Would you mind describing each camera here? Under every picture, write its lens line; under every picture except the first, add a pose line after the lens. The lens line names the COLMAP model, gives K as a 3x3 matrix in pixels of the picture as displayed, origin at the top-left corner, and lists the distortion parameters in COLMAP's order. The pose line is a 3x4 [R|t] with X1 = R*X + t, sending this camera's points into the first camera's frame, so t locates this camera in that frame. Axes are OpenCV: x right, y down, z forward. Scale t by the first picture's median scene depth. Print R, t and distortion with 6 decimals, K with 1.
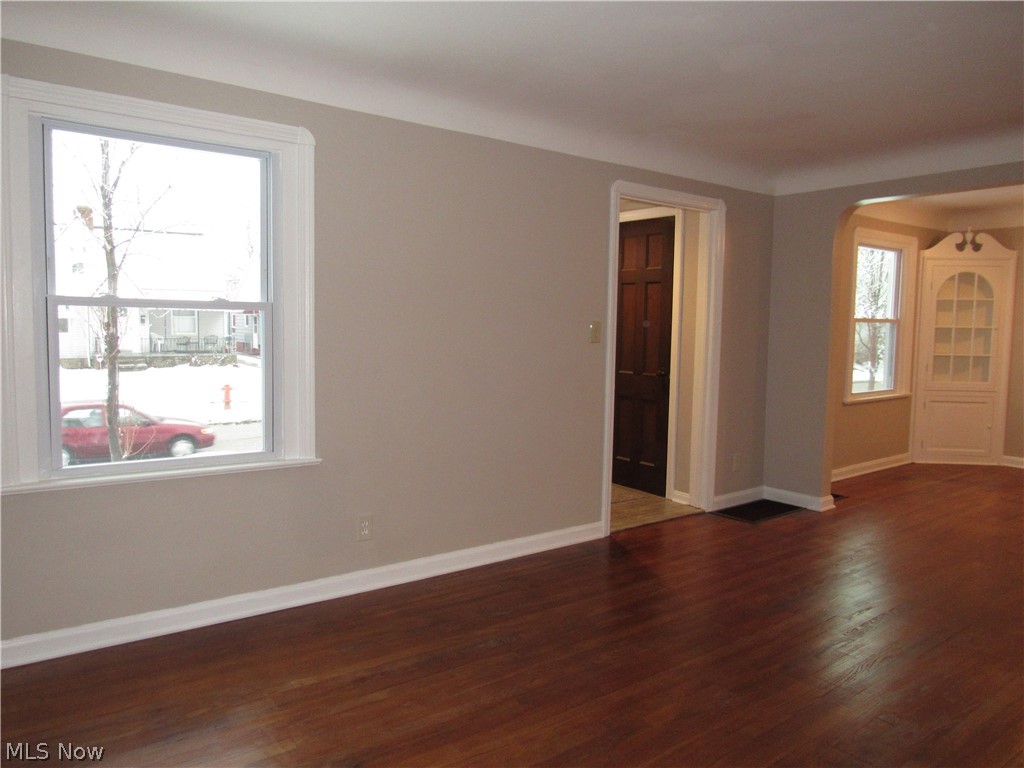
lens RADIAL K [[724.7, 0, 511.4], [0, 724.7, 390.1], [0, 0, 1]] dist [-0.043372, 0.022991]
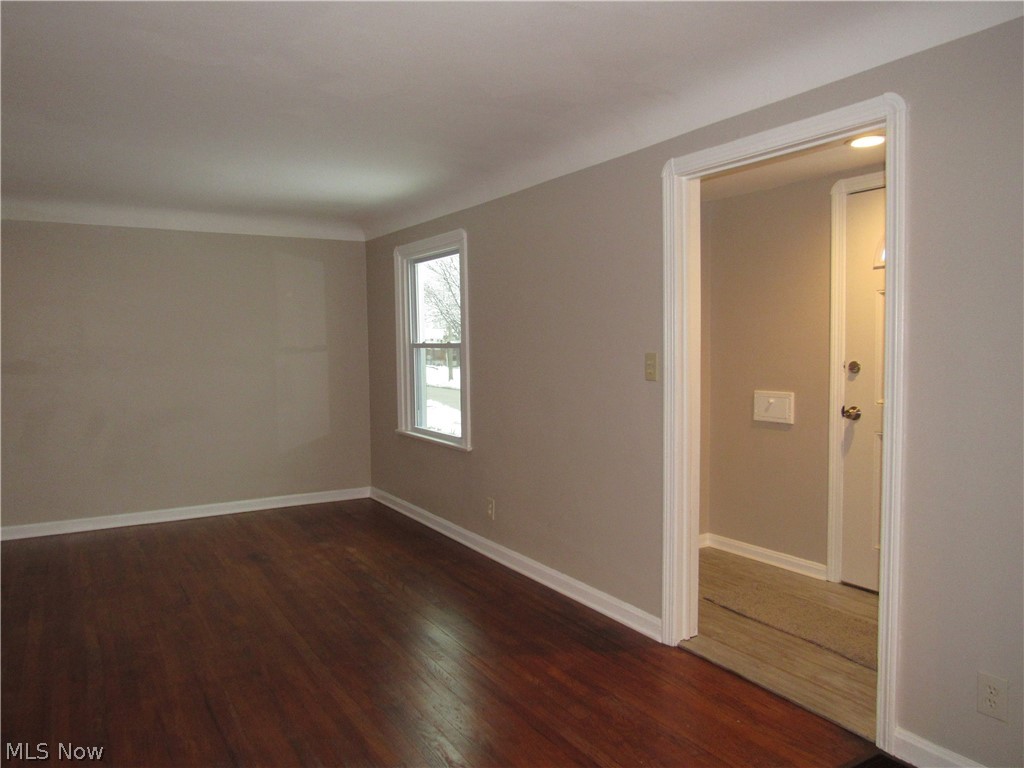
lens RADIAL K [[724.7, 0, 512.8], [0, 724.7, 383.7], [0, 0, 1]] dist [-0.043372, 0.022991]
pose [[-0.099300, 0.030524, -0.994589, 0.983682], [-0.092996, 0.994870, 0.039817, -0.085199], [0.990702, 0.096447, -0.095952, 1.015219]]
